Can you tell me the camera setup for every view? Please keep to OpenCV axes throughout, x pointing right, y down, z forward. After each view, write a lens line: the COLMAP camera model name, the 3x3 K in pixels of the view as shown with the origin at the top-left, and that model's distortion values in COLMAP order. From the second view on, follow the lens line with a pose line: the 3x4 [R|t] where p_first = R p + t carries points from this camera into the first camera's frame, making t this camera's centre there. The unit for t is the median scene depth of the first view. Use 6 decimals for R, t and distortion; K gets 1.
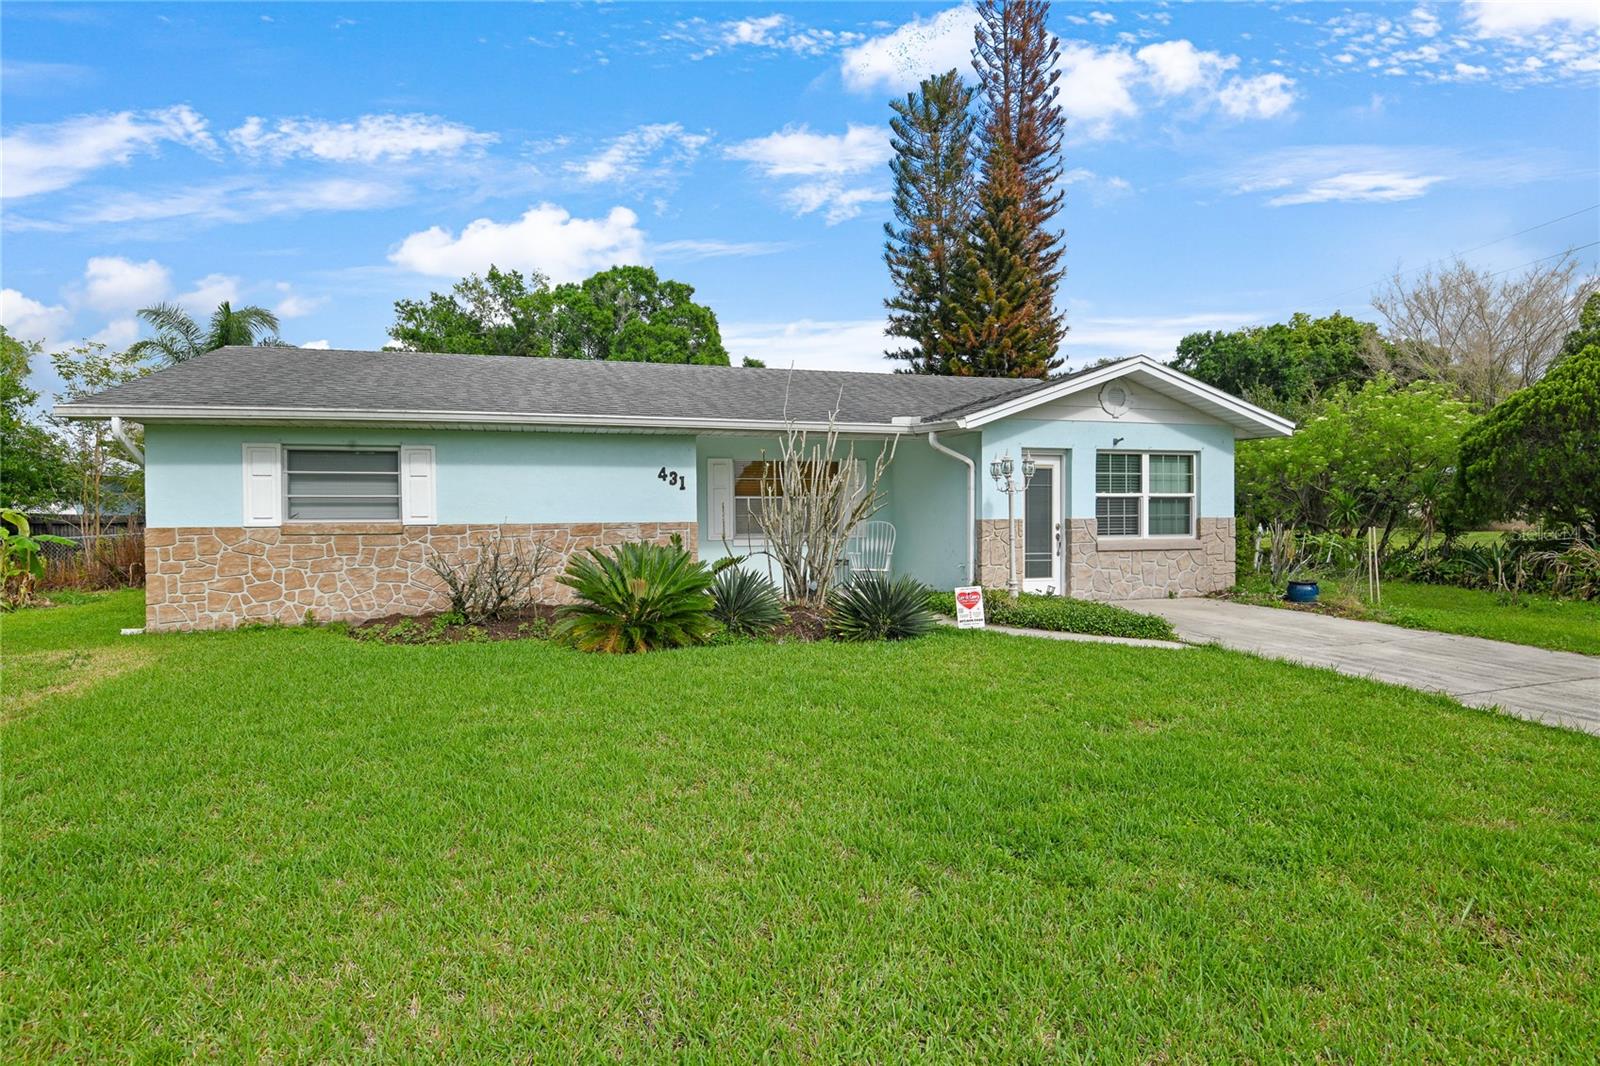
lens RADIAL K [[845.2, 0, 807.6], [0, 845.2, 533.5], [0, 0, 1]] dist [0.001040, -0.000178]
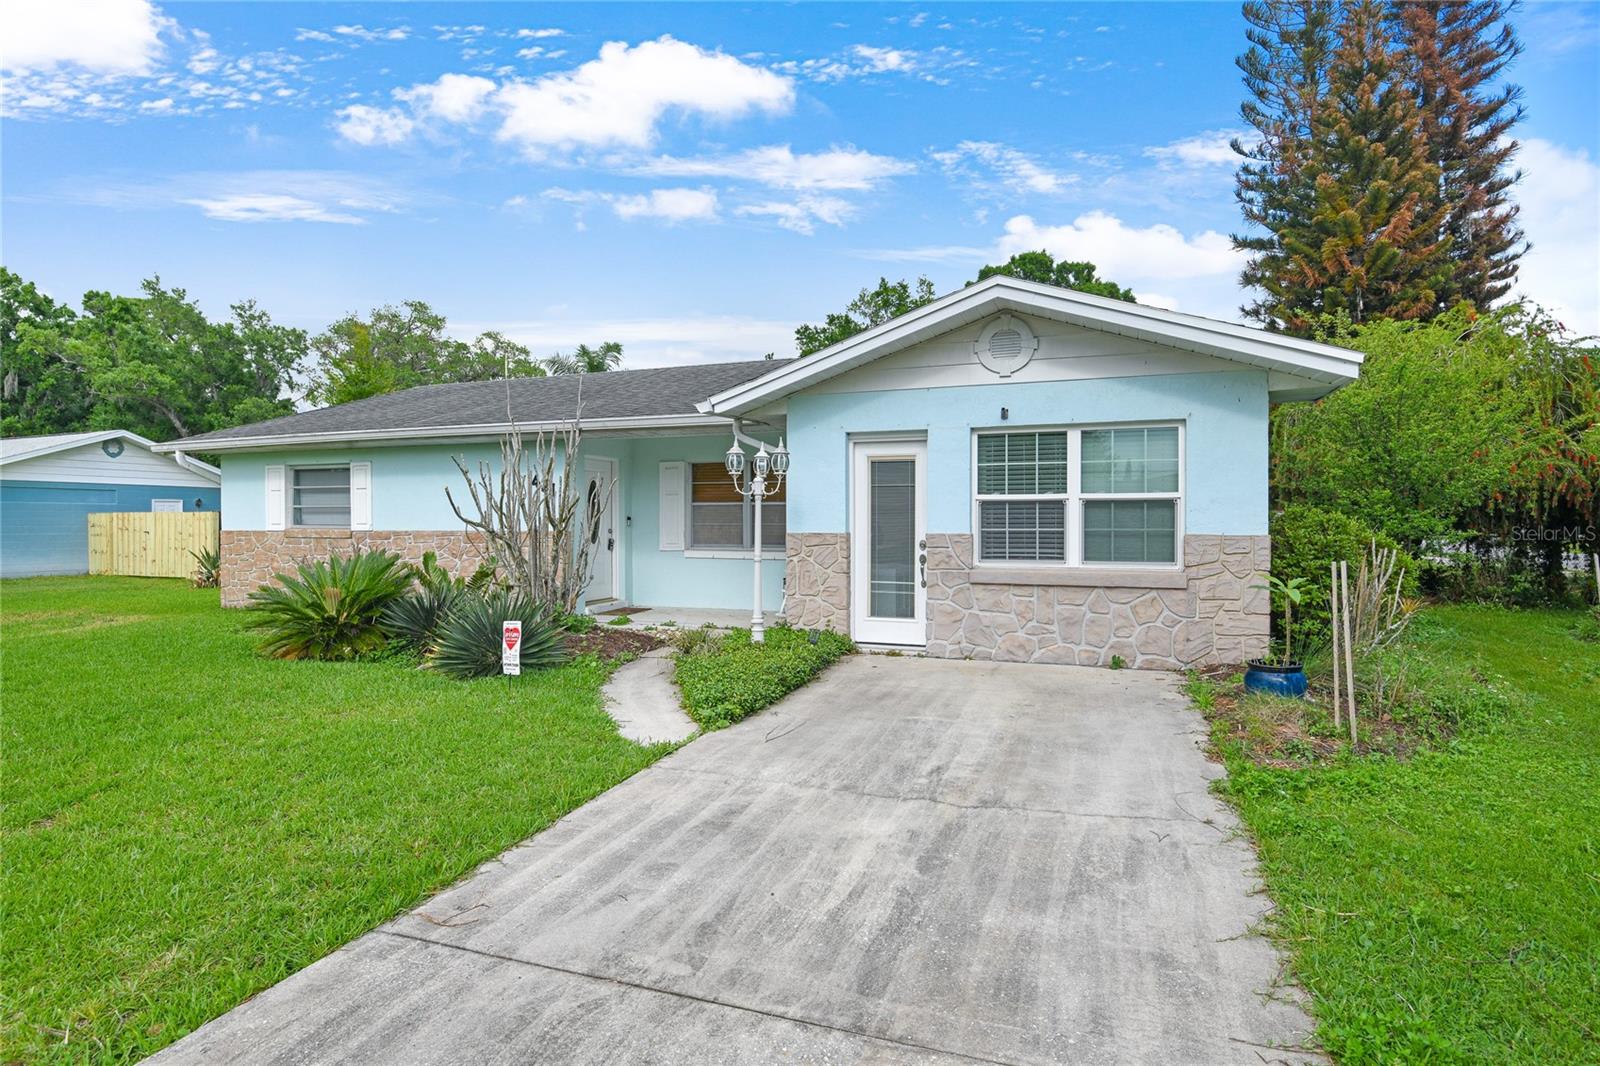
lens RADIAL K [[845.2, 0, 802.4], [0, 845.2, 521.2], [0, 0, 1]] dist [0.001040, -0.000178]
pose [[0.788258, 0.006853, -0.615306, 0.635369], [-0.016399, 0.999817, -0.009873, -0.018416], [0.615126, 0.017873, 0.788226, 0.398590]]
